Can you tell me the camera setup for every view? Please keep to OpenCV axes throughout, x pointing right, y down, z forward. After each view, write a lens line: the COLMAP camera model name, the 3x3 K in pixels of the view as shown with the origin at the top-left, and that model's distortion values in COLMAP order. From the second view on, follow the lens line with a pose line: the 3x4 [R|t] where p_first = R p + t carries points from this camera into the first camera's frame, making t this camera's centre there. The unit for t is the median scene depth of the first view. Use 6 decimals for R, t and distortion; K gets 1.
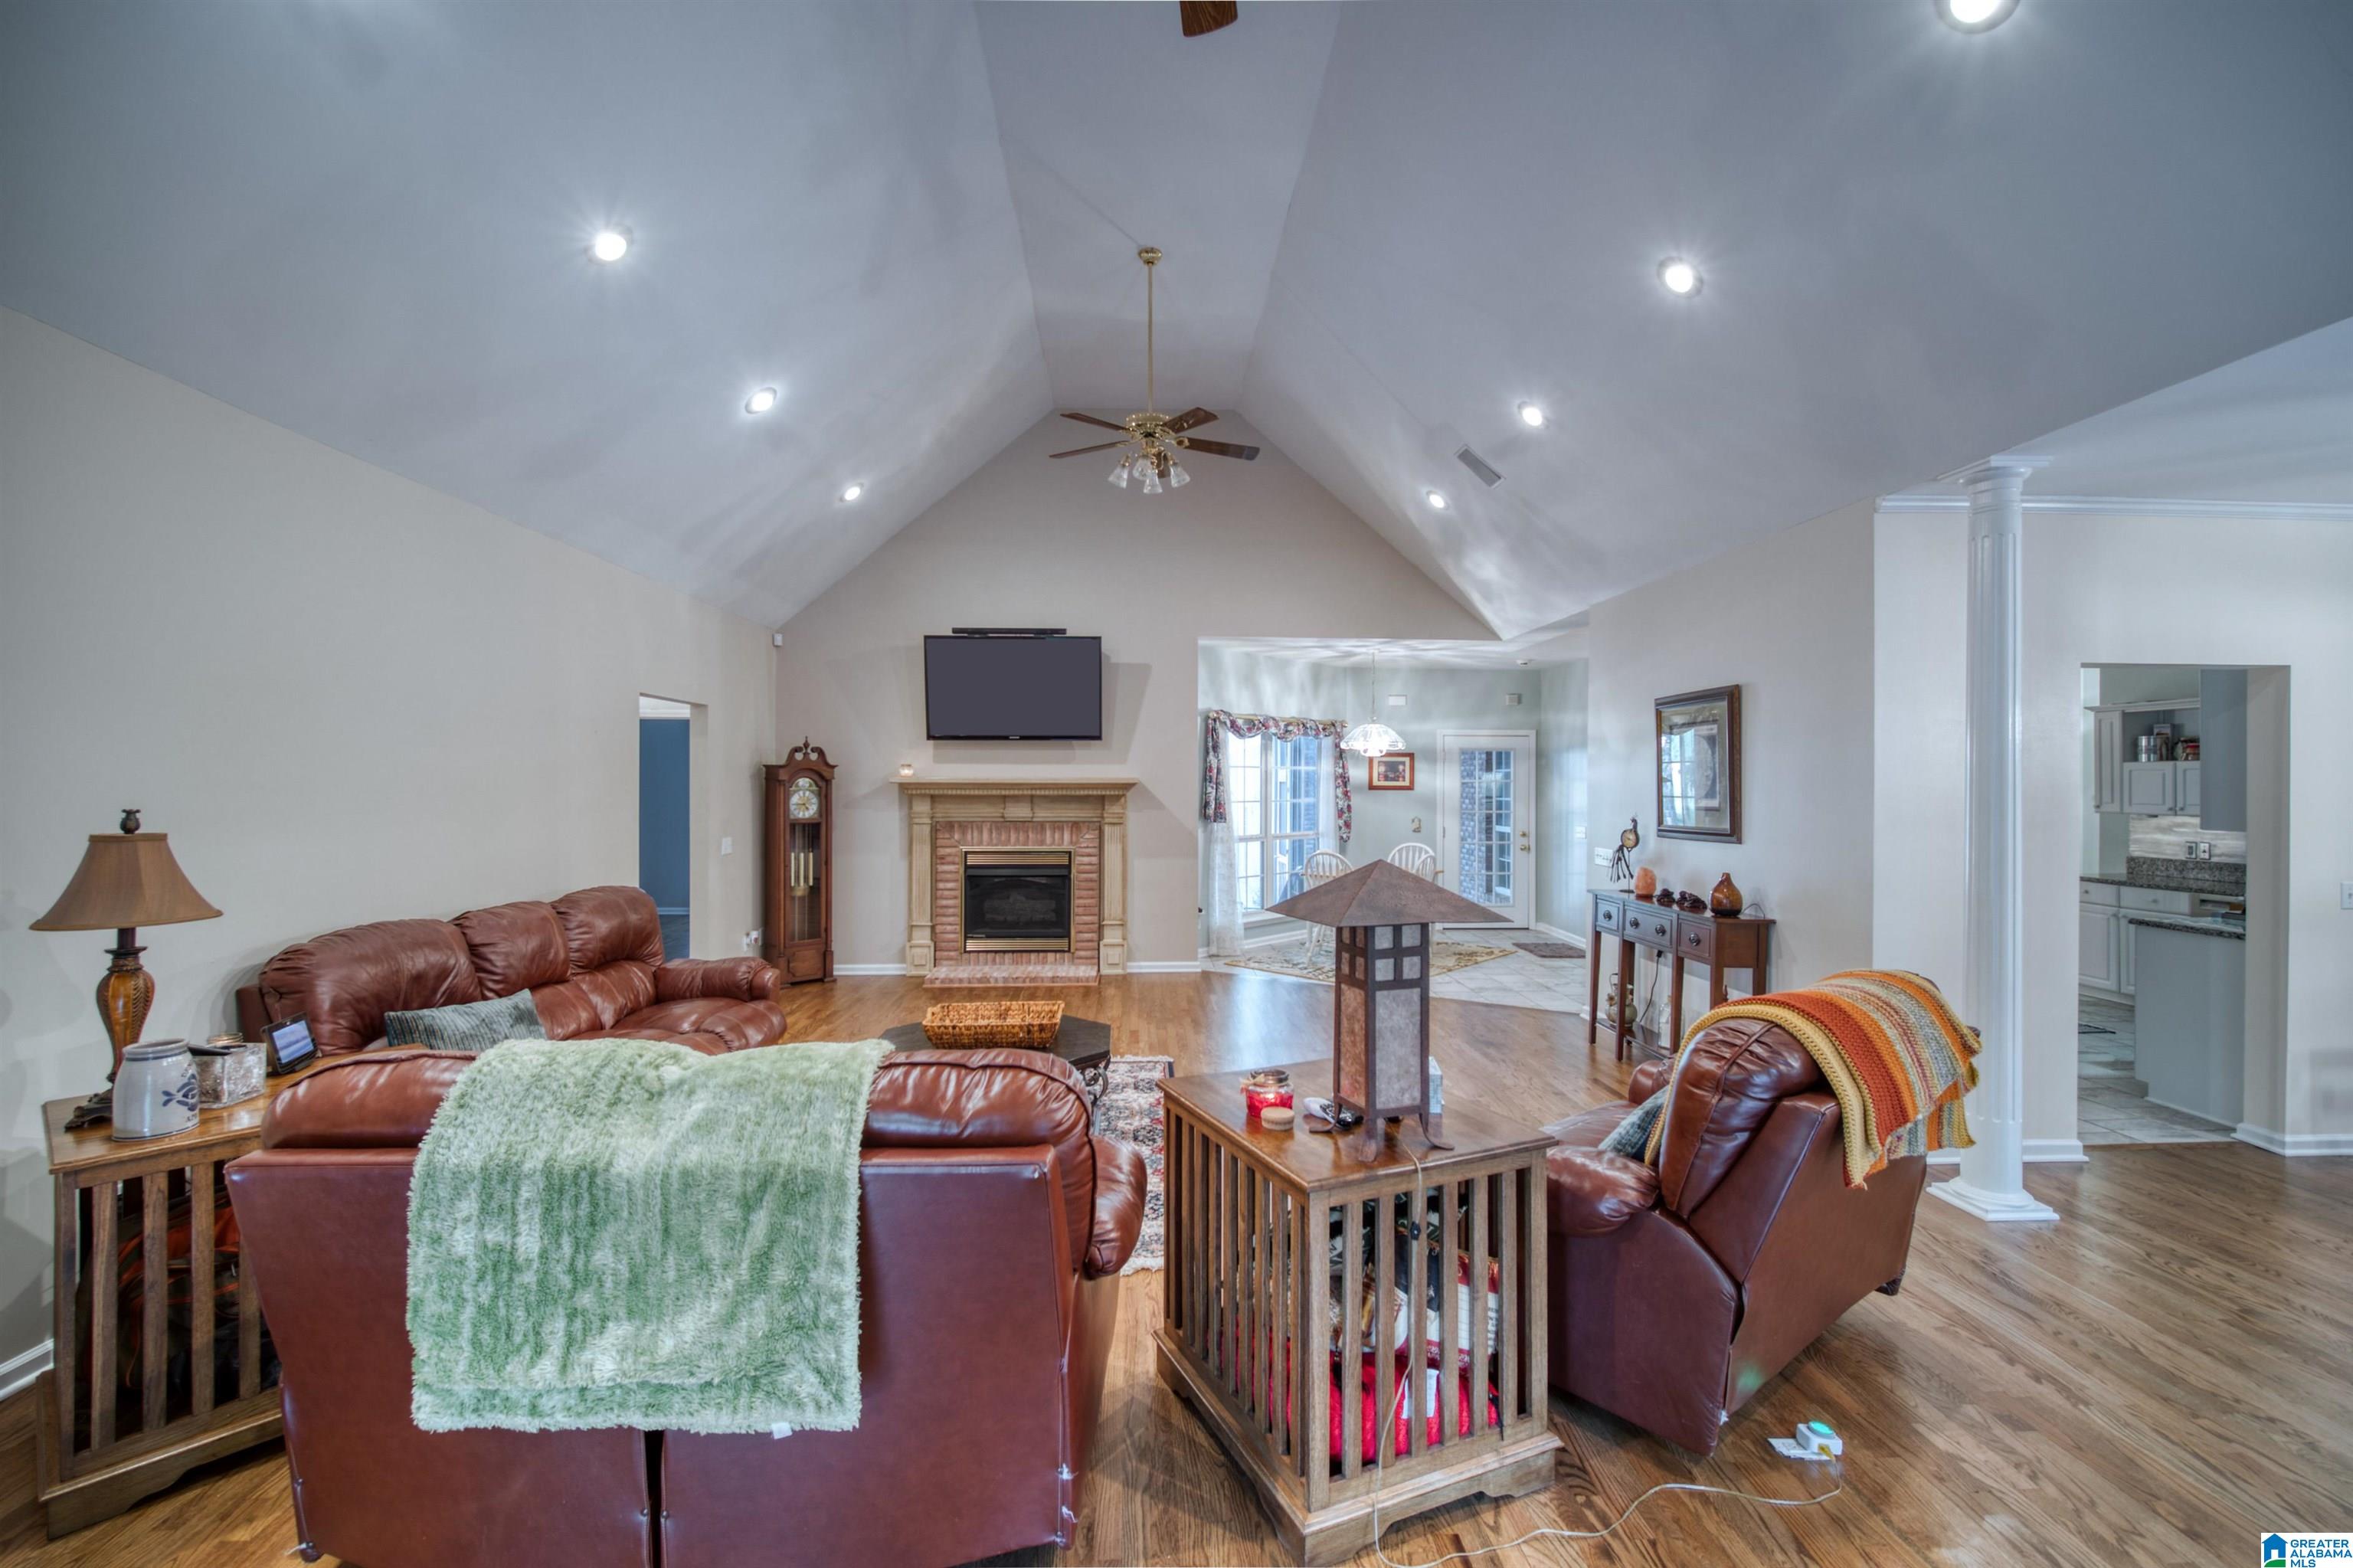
lens RADIAL K [[1010.5, 0, 1181.0], [0, 1010.5, 780.5], [0, 0, 1]] dist [-0.003136, -0.001082]
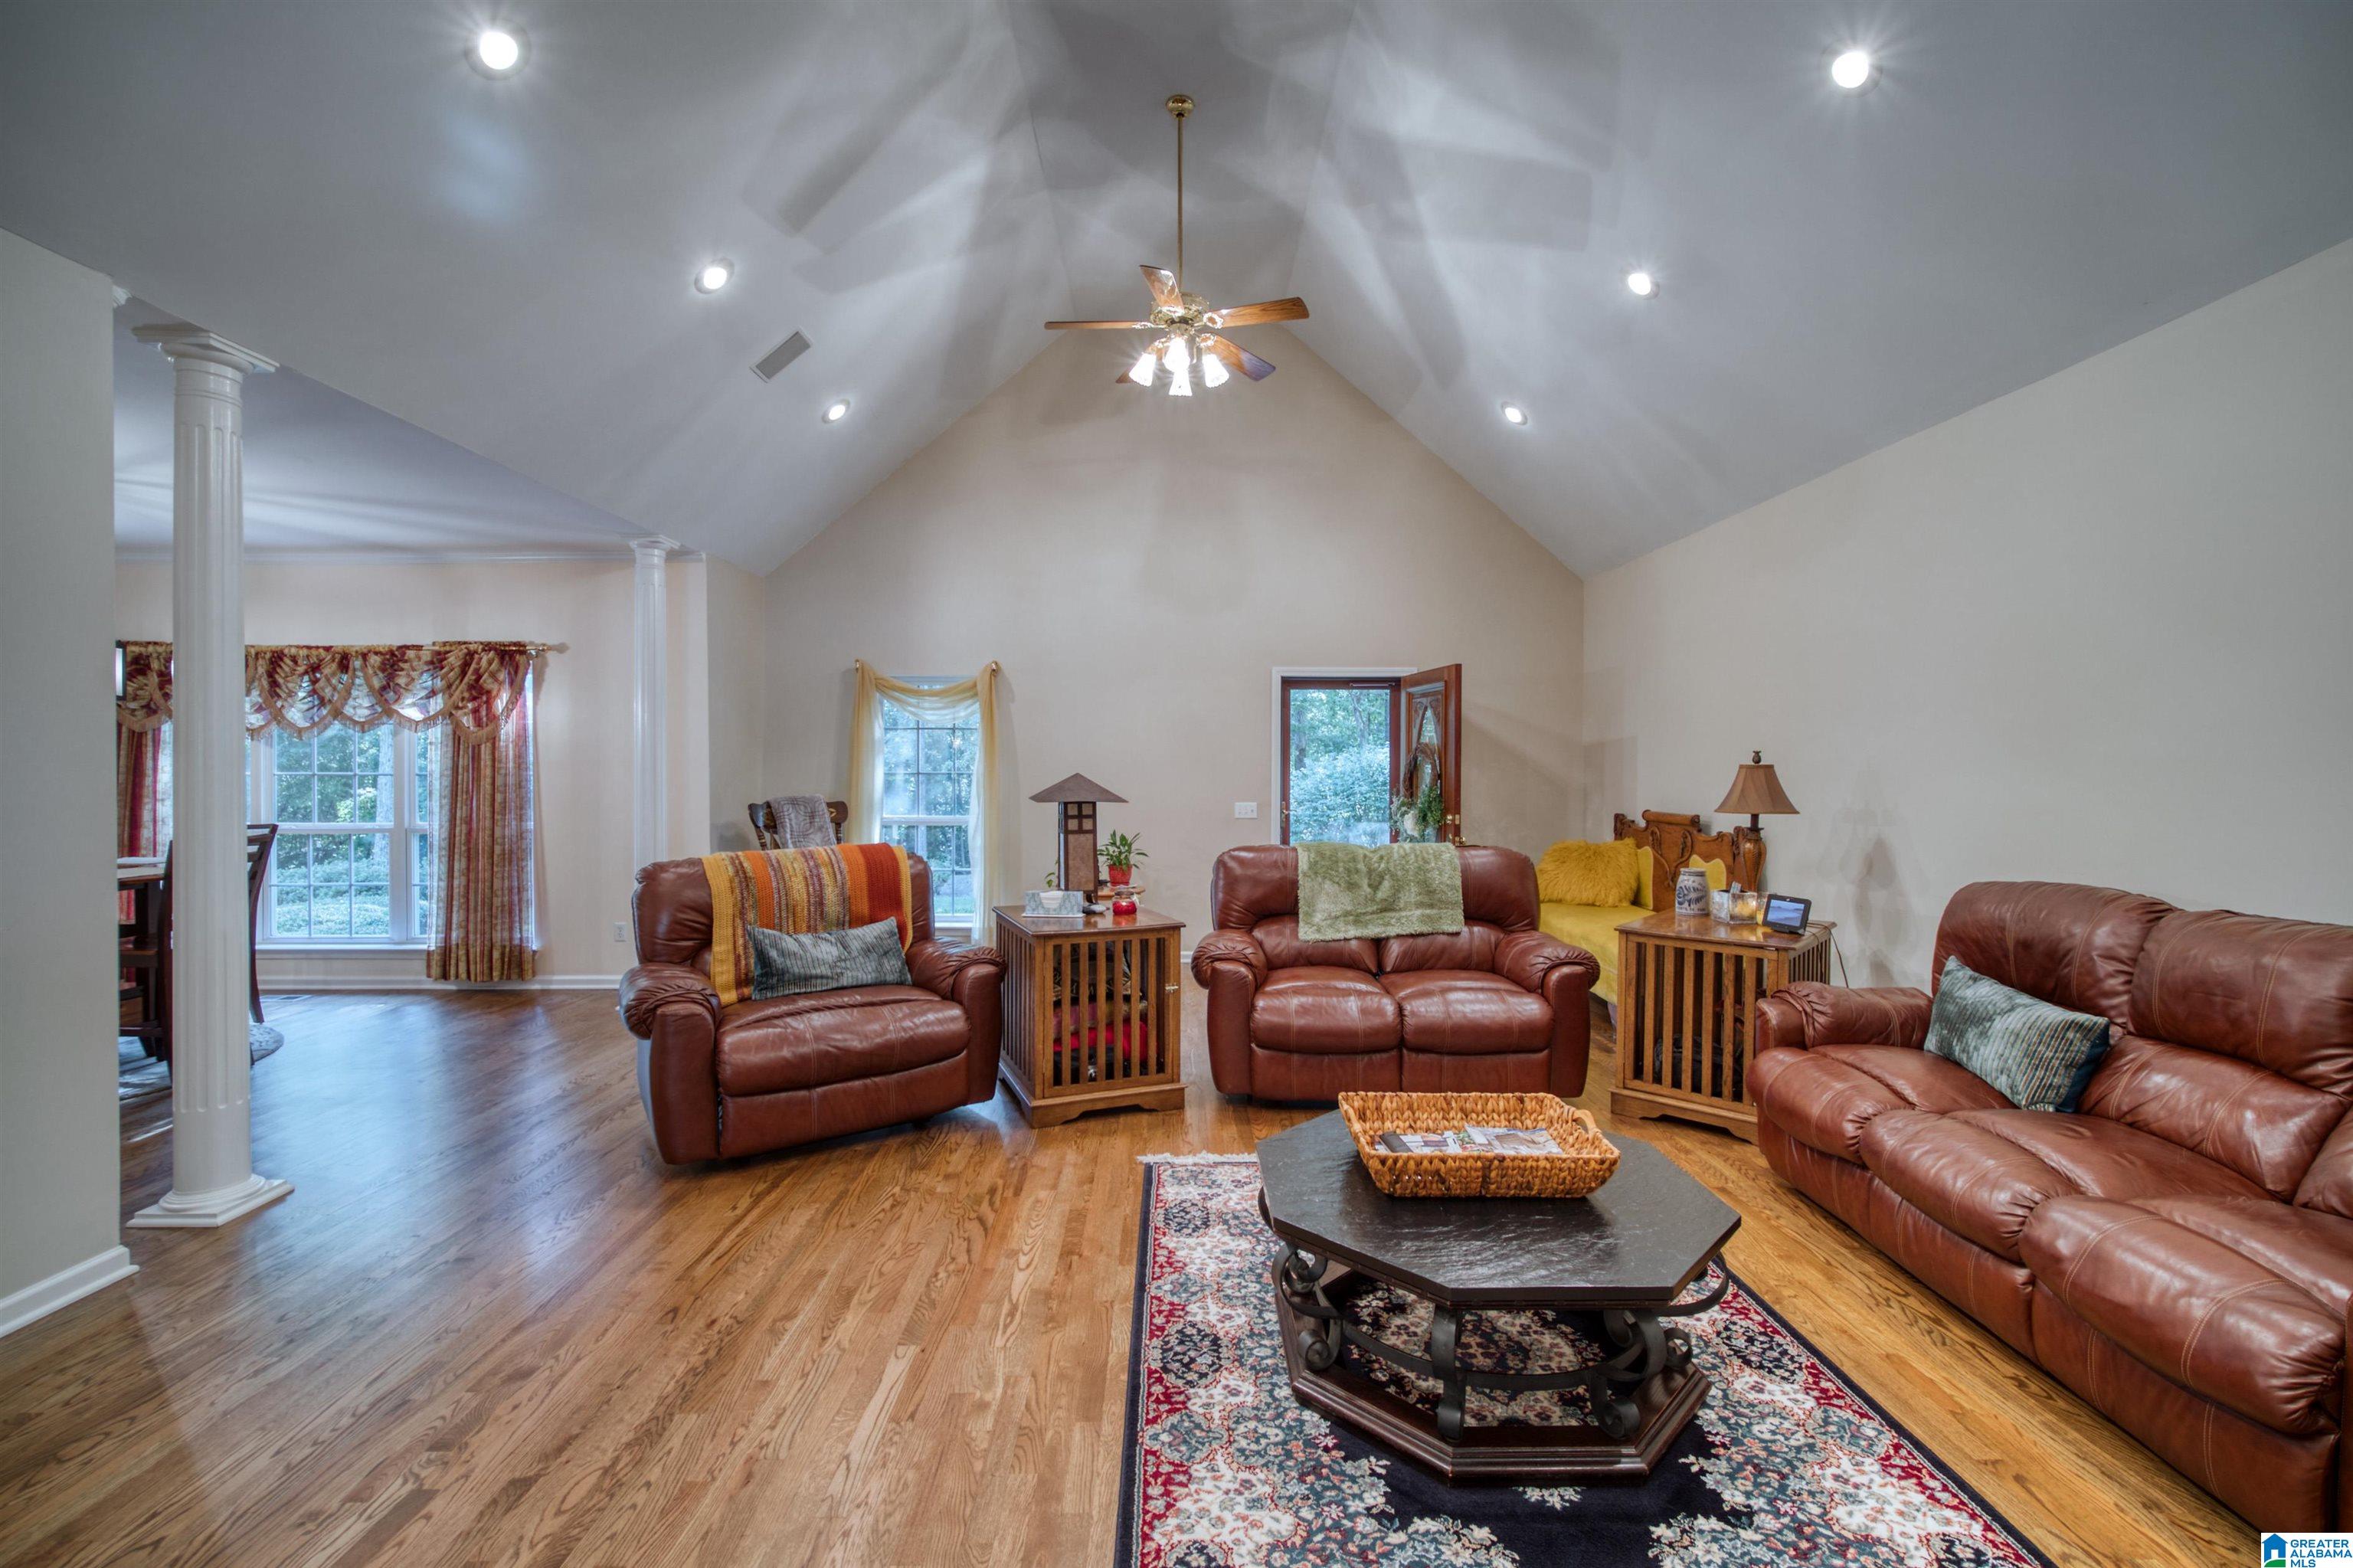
lens RADIAL K [[1010.5, 0, 1190.7], [0, 1010.5, 780.7], [0, 0, 1]] dist [-0.003136, -0.001082]
pose [[-0.999319, -0.004665, 0.036599, -0.037277], [-0.004365, 0.999956, 0.008249, 0.029319], [-0.036636, 0.008083, -0.999296, 1.153722]]
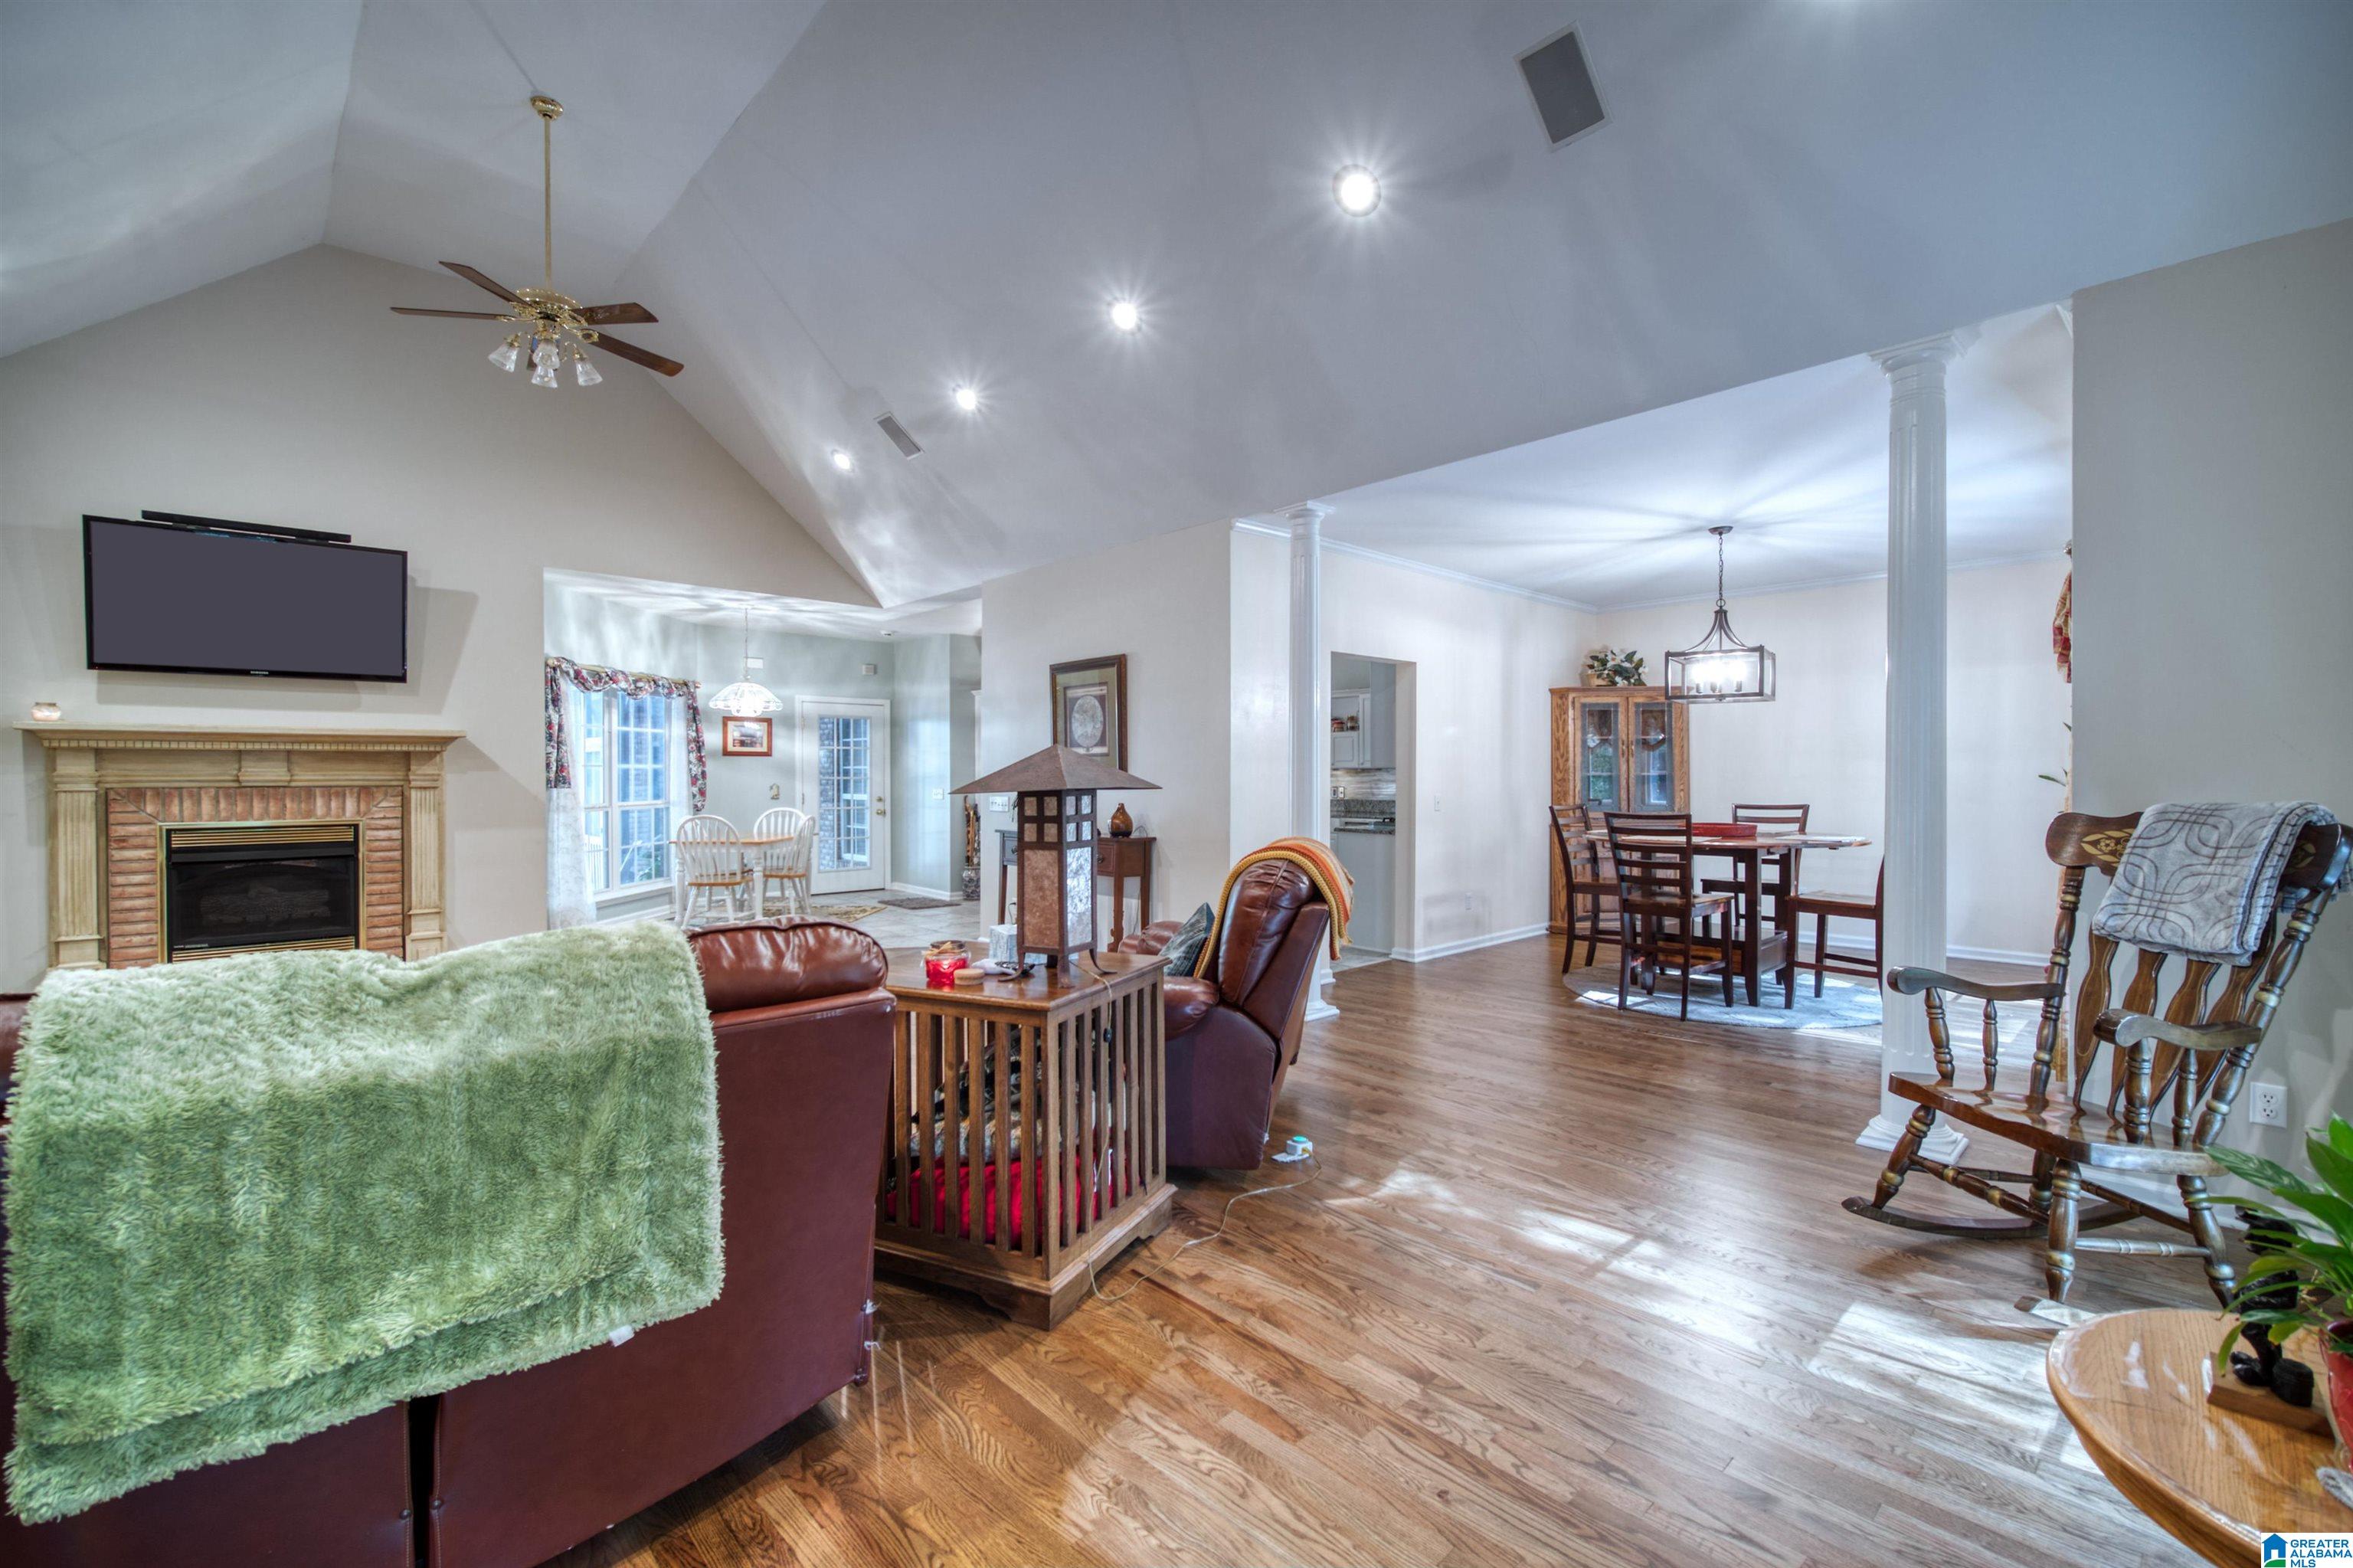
lens RADIAL K [[1010.5, 0, 1191.8], [0, 1010.5, 780.0], [0, 0, 1]] dist [-0.003136, -0.001082]
pose [[0.758609, -0.009951, 0.651471, -0.172961], [0.003267, 0.999929, 0.011468, 0.040220], [-0.651538, -0.006572, 0.758587, -0.004545]]
